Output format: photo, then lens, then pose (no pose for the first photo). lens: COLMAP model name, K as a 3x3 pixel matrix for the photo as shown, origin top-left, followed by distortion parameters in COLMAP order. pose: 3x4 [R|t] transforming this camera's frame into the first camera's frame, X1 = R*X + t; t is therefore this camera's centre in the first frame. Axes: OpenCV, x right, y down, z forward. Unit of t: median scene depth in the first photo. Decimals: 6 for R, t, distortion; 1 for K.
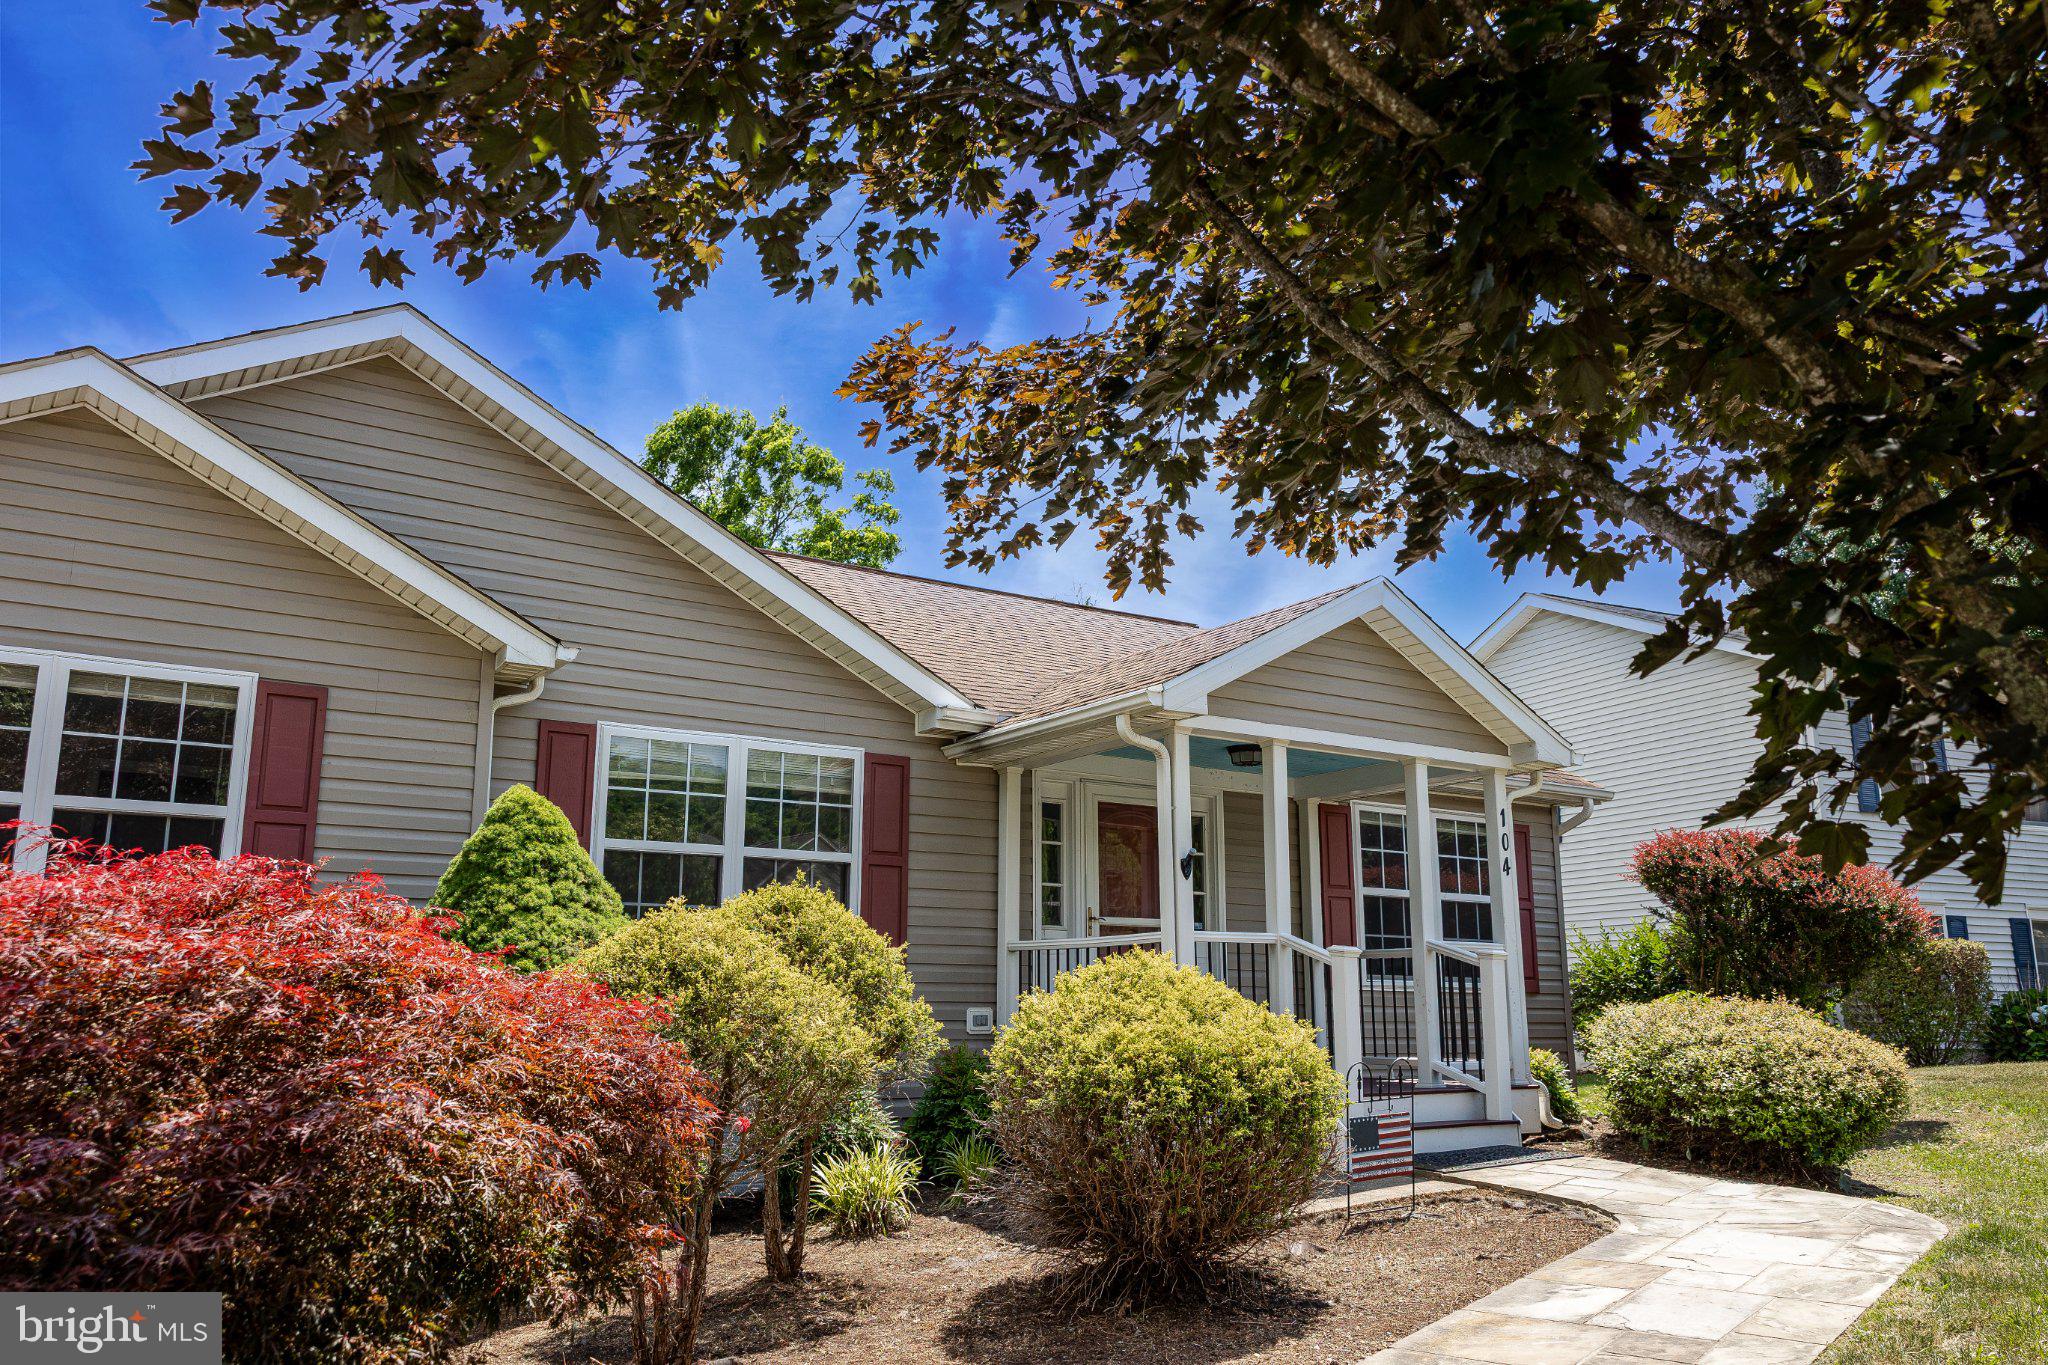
lens RADIAL K [[1622.1, 0, 1016.8], [0, 1622.1, 683.2], [0, 0, 1]] dist [0.014922, 0.010169]
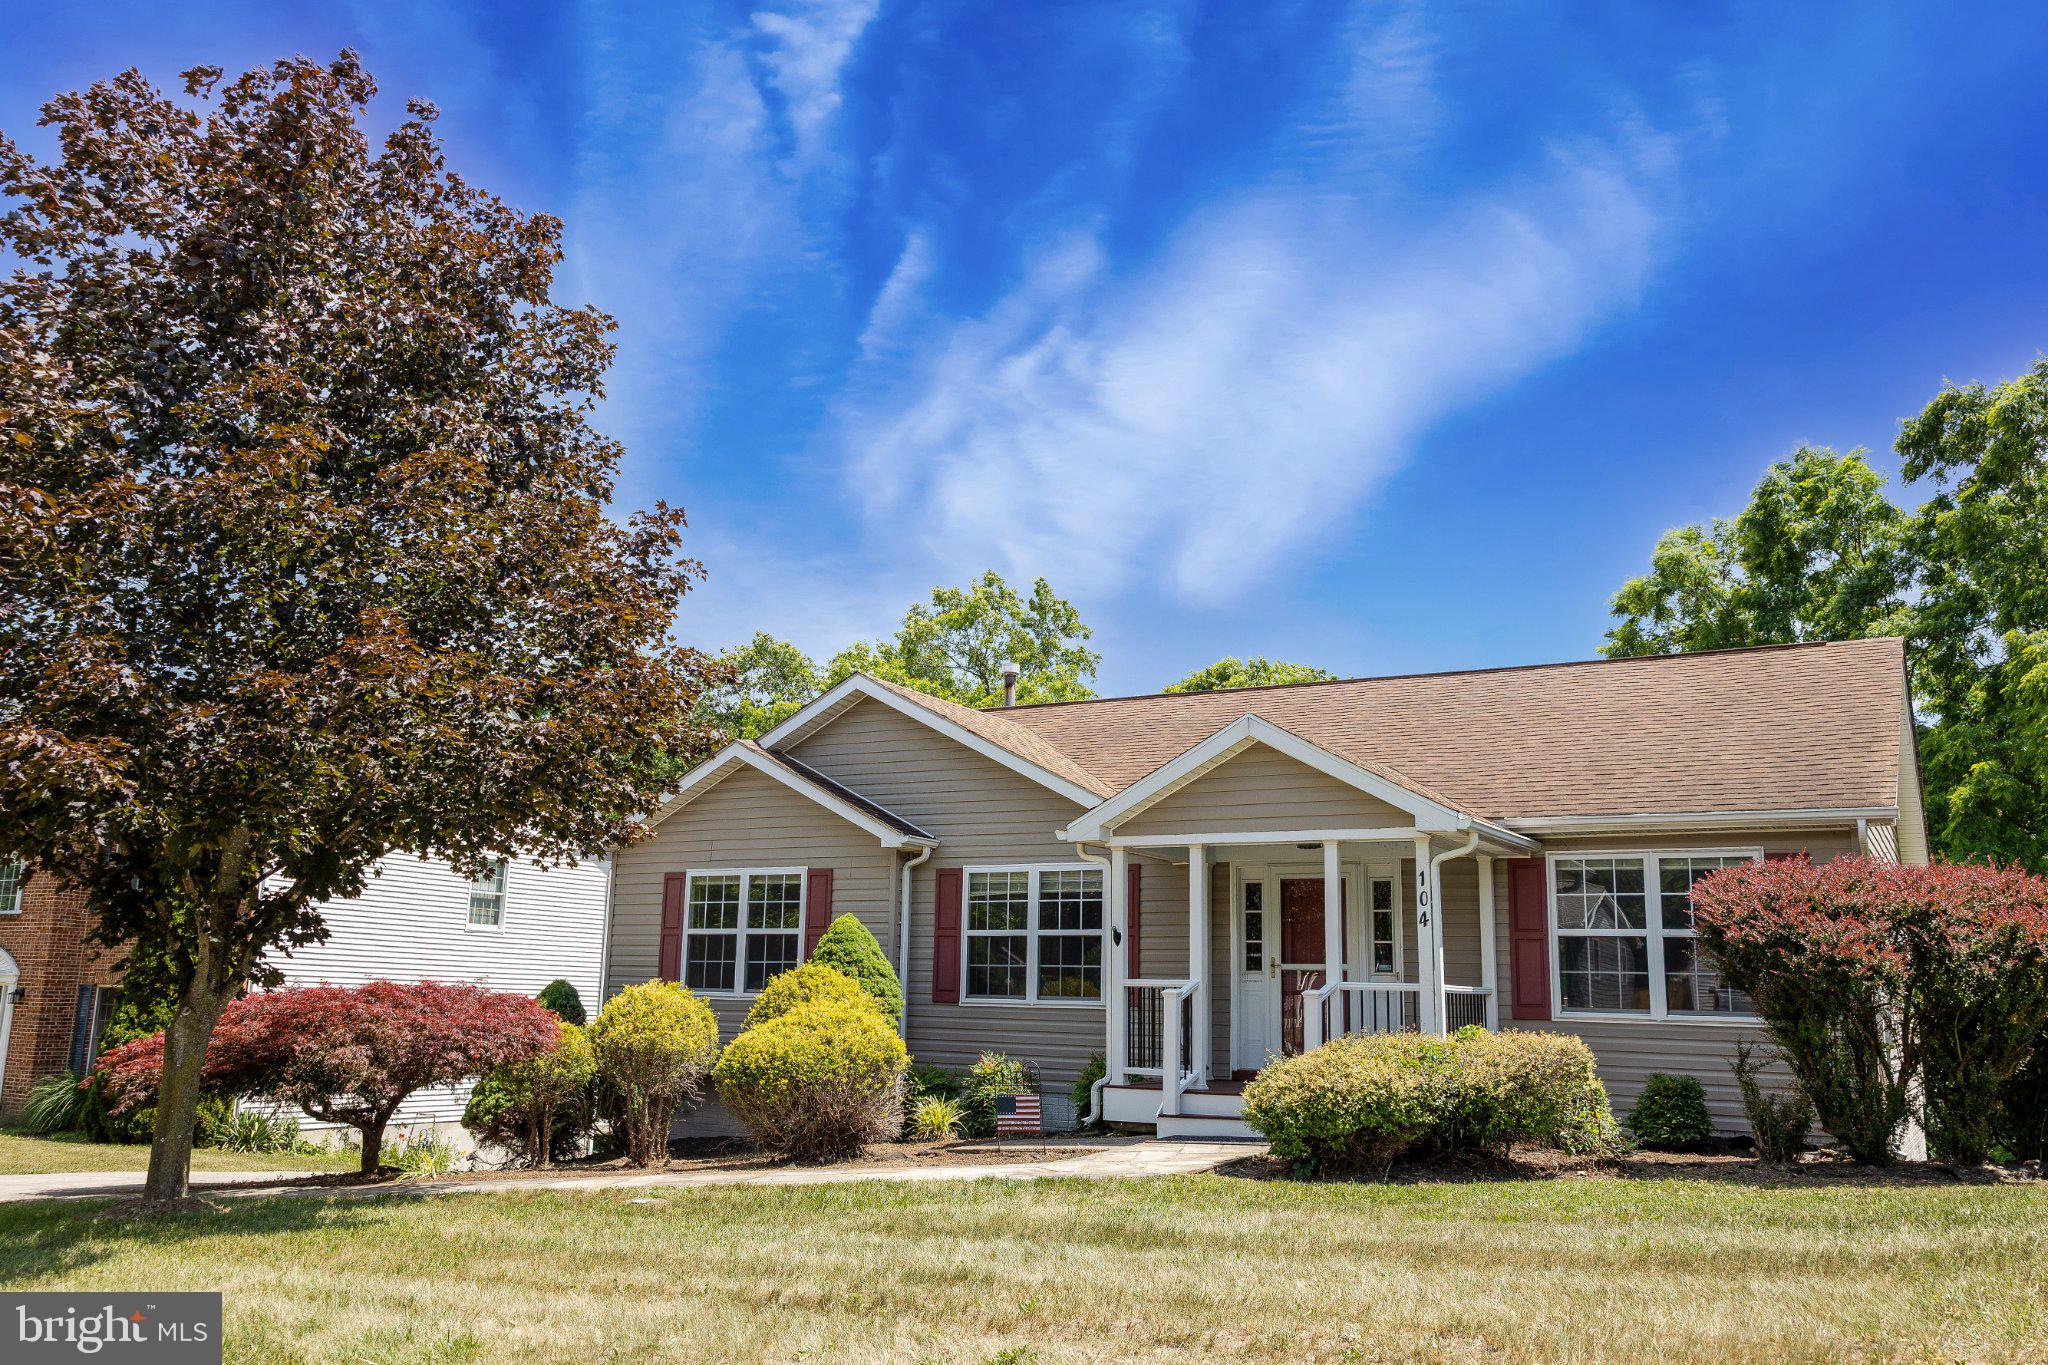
lens RADIAL K [[1622.1, 0, 1012.9], [0, 1622.1, 686.9], [0, 0, 1]] dist [0.014922, 0.010169]
pose [[0.462550, -0.163838, -0.871323, 1.309831], [0.159271, 0.982144, -0.100125, 0.015717], [0.872170, -0.092464, 0.480386, 0.171506]]
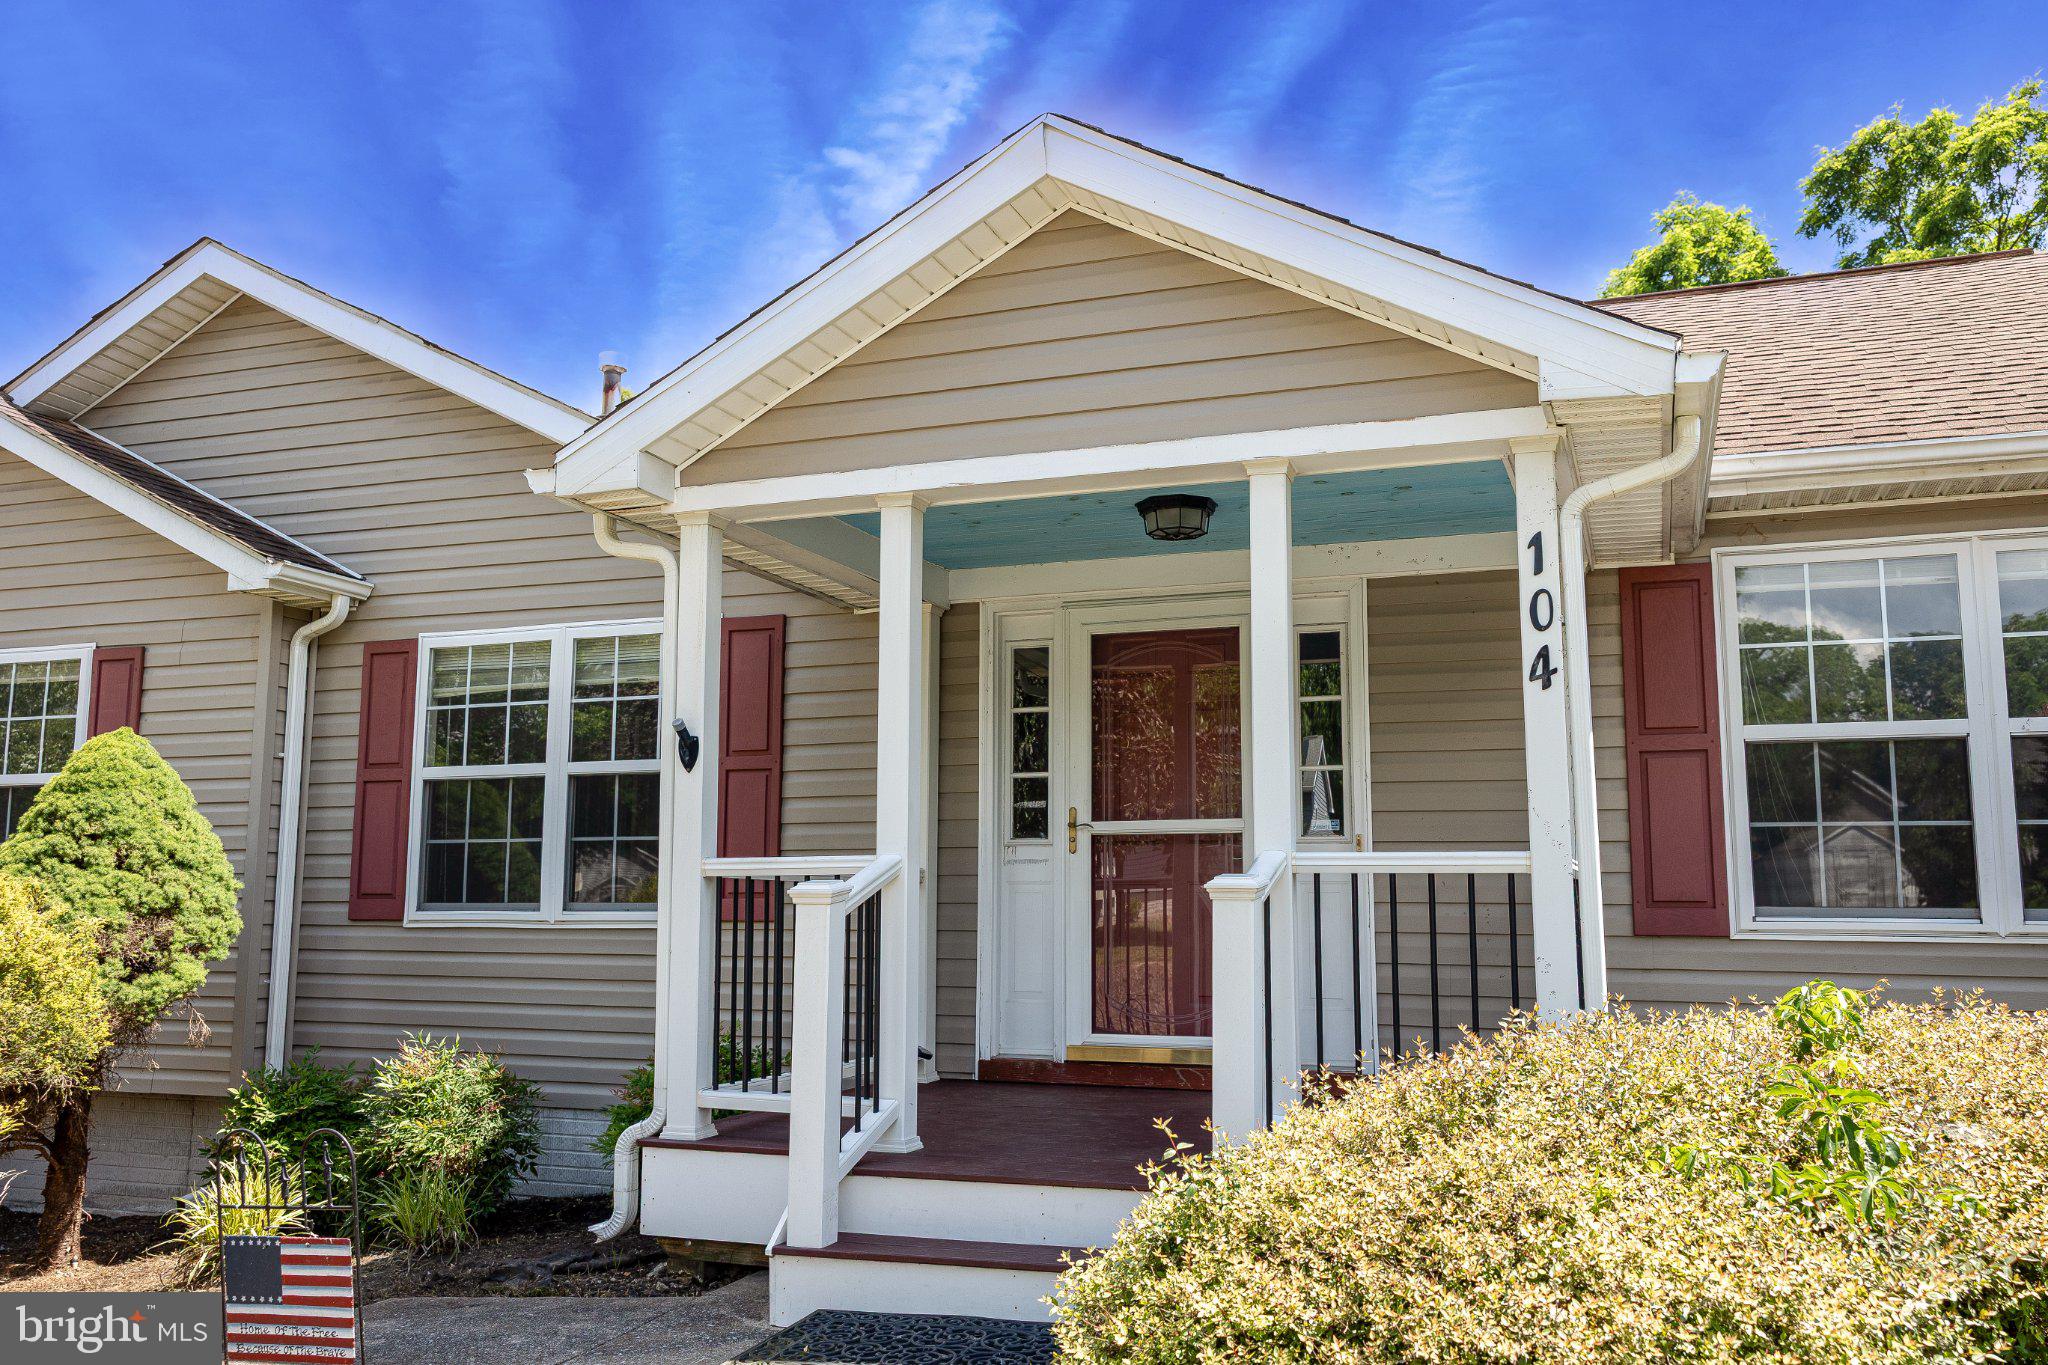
lens RADIAL K [[1622.1, 0, 1017.0], [0, 1622.1, 683.1], [0, 0, 1]] dist [0.014922, 0.010169]
pose [[0.600775, -0.110919, -0.791685, 0.580271], [0.161806, 0.986702, -0.015455, 0.106629], [0.782872, -0.118815, 0.610733, 0.666971]]
